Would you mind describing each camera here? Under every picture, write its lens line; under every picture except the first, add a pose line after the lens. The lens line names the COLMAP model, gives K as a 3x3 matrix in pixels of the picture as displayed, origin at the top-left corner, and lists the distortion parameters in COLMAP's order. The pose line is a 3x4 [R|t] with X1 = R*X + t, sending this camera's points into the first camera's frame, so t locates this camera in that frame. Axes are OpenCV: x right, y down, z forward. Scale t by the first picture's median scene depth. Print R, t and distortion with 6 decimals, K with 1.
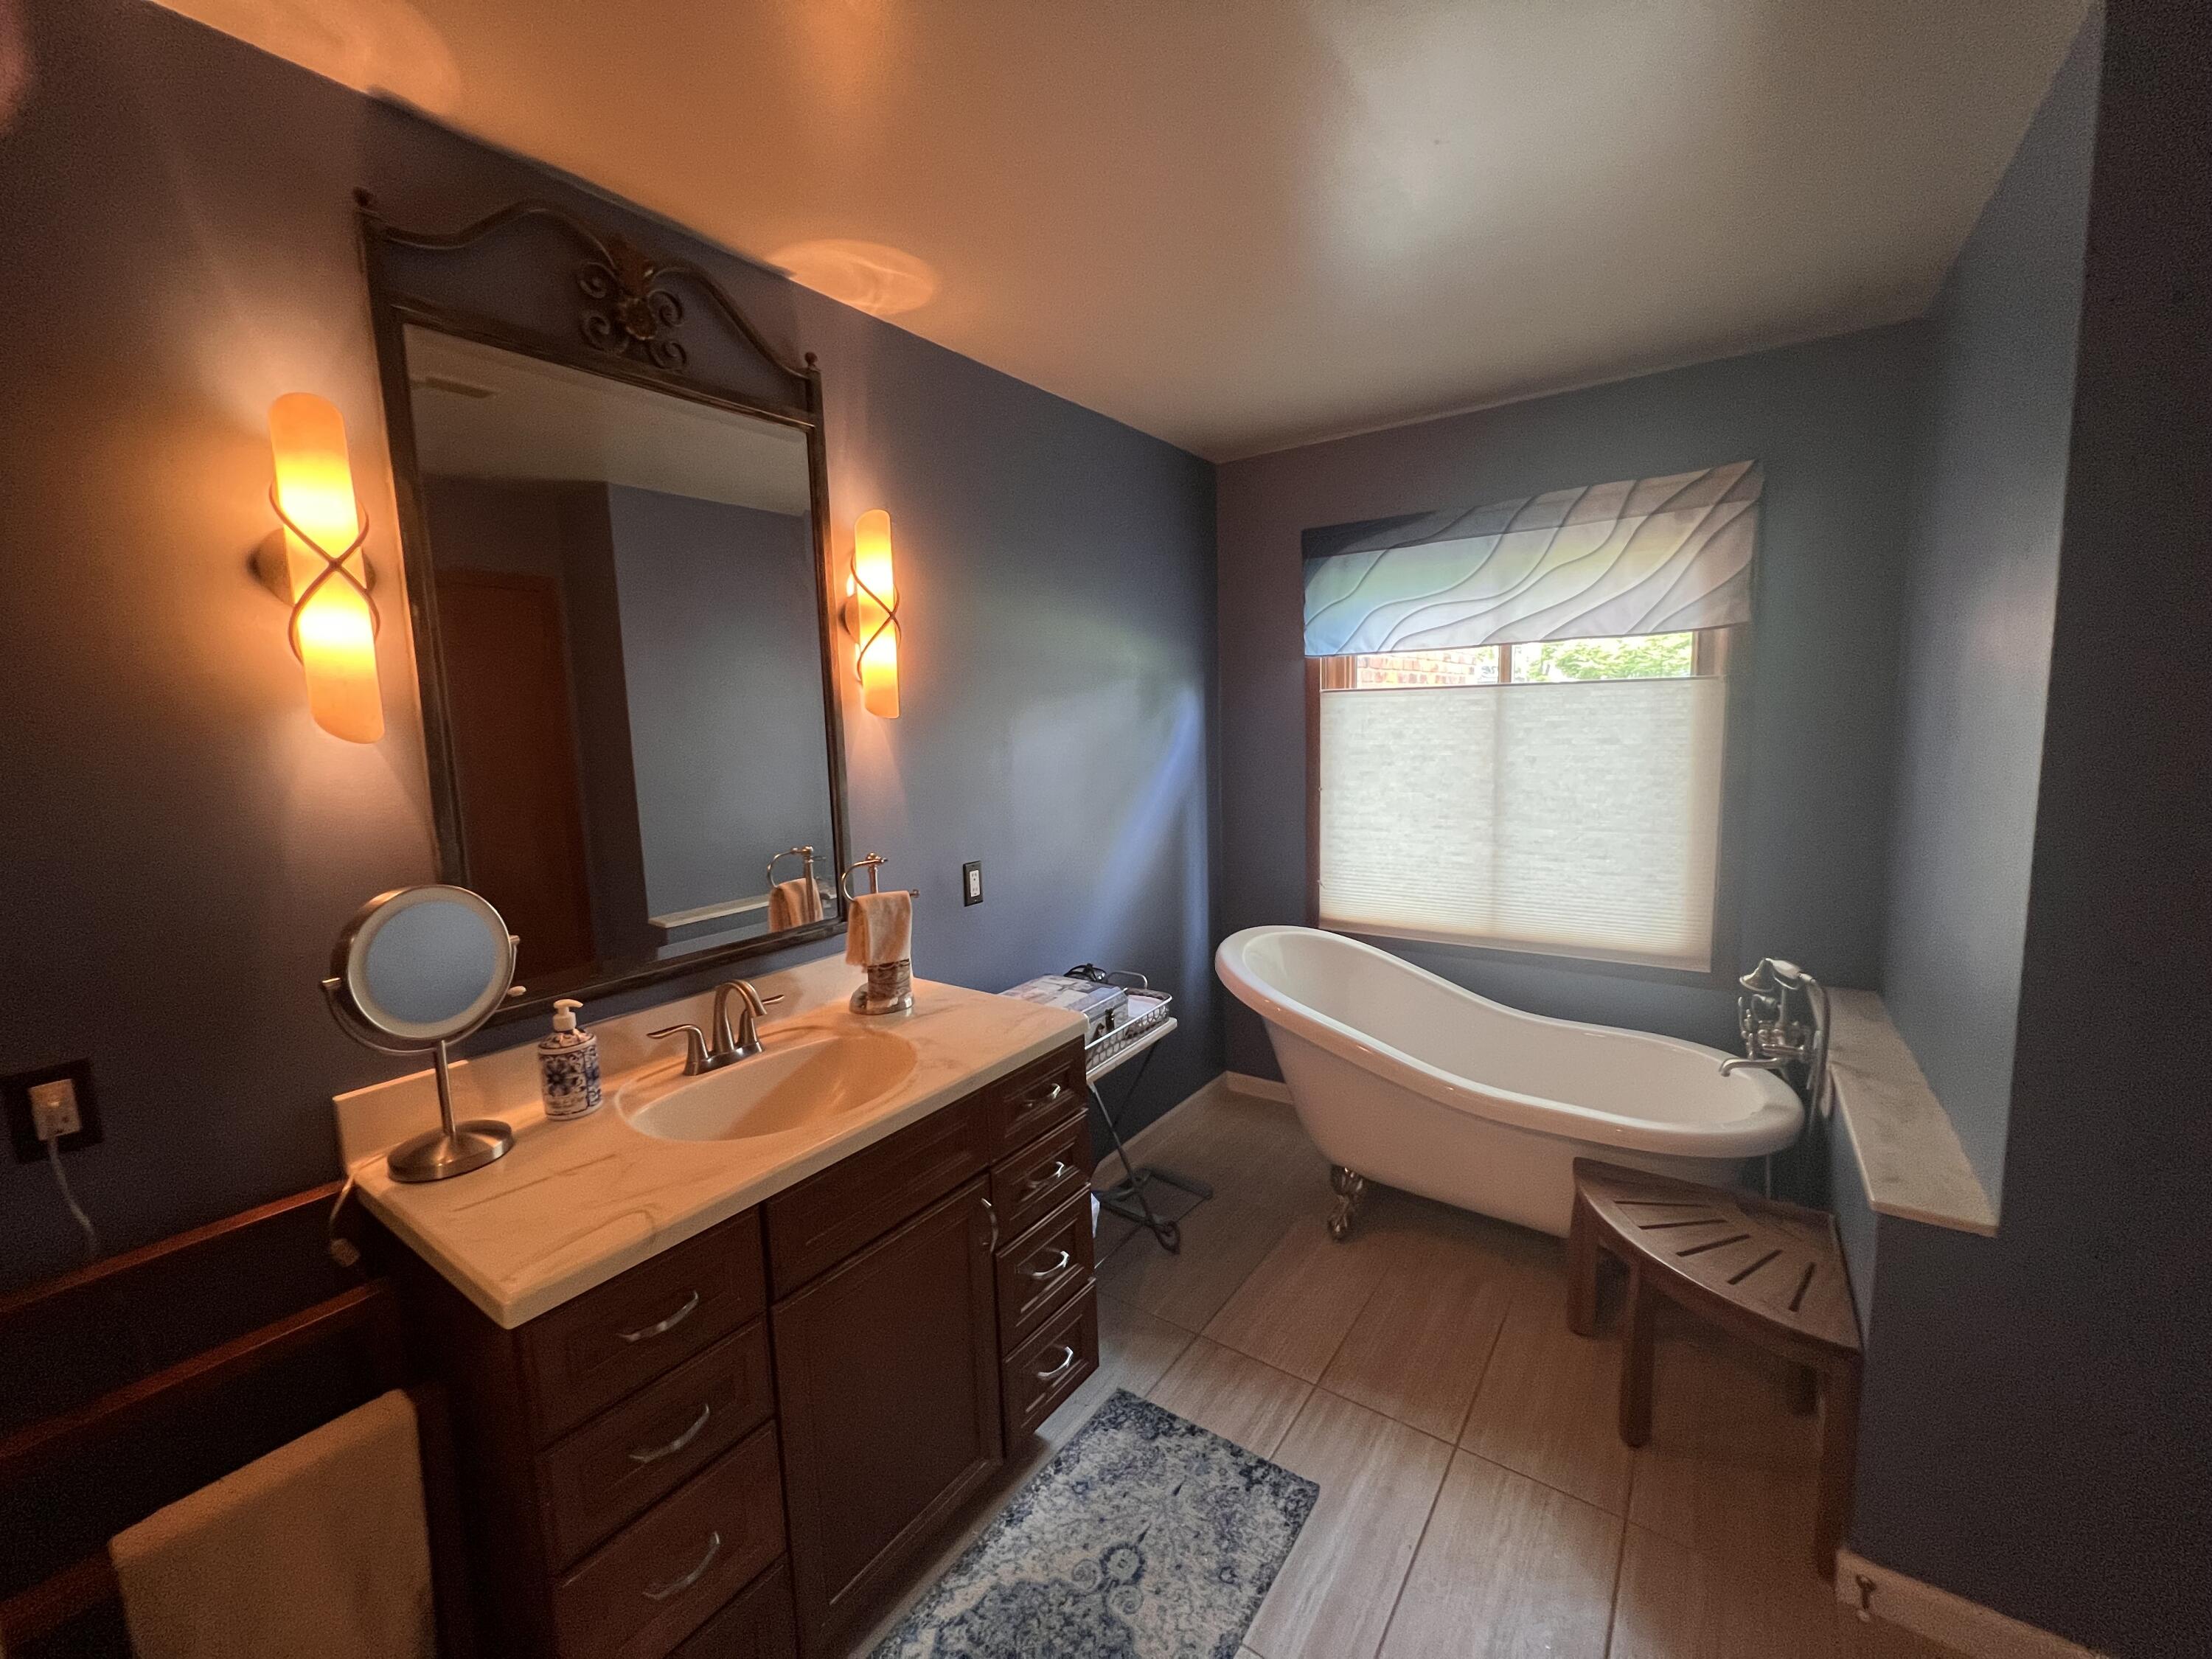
lens RADIAL K [[883.5, 0, 1111.3], [0, 883.5, 825.4], [0, 0, 1]] dist [-0.003012, 0.001639]
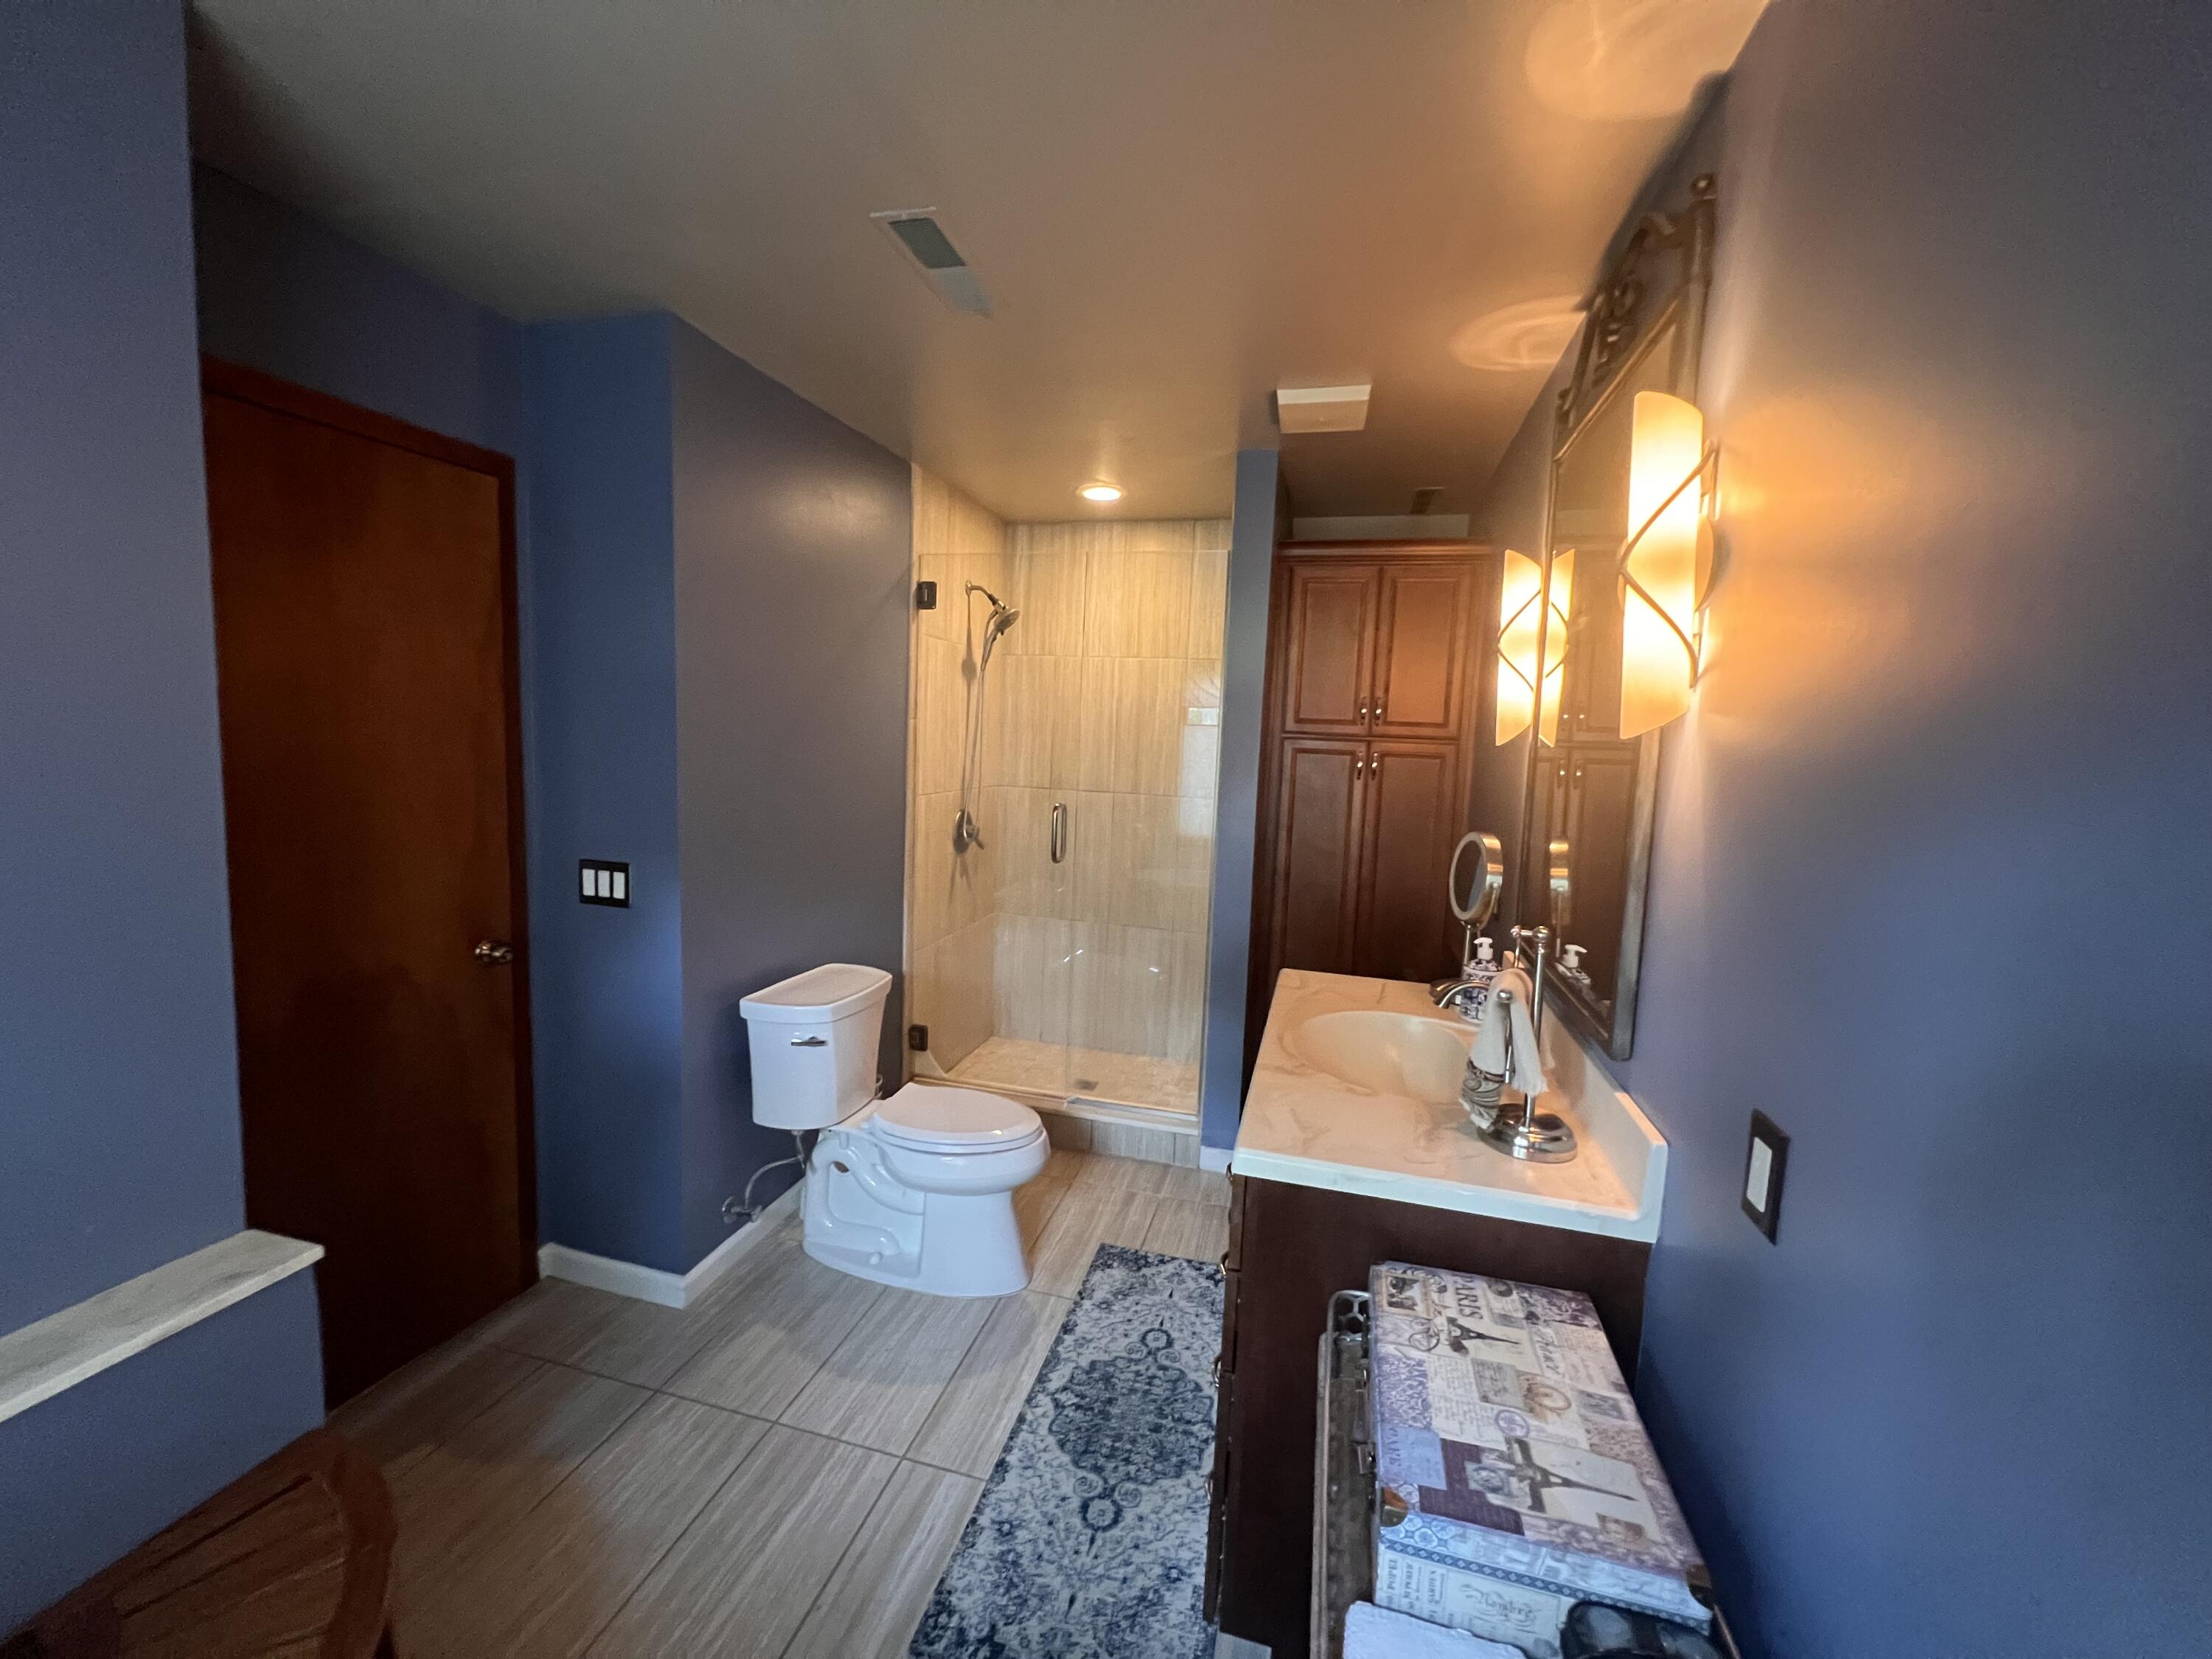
lens RADIAL K [[883.5, 0, 1104.9], [0, 883.5, 822.9], [0, 0, 1]] dist [-0.003012, 0.001639]
pose [[-0.938591, 0.030689, -0.343664, 0.347171], [-0.054585, 0.970285, 0.235727, -0.233360], [0.340687, 0.240010, -0.909026, 1.745445]]
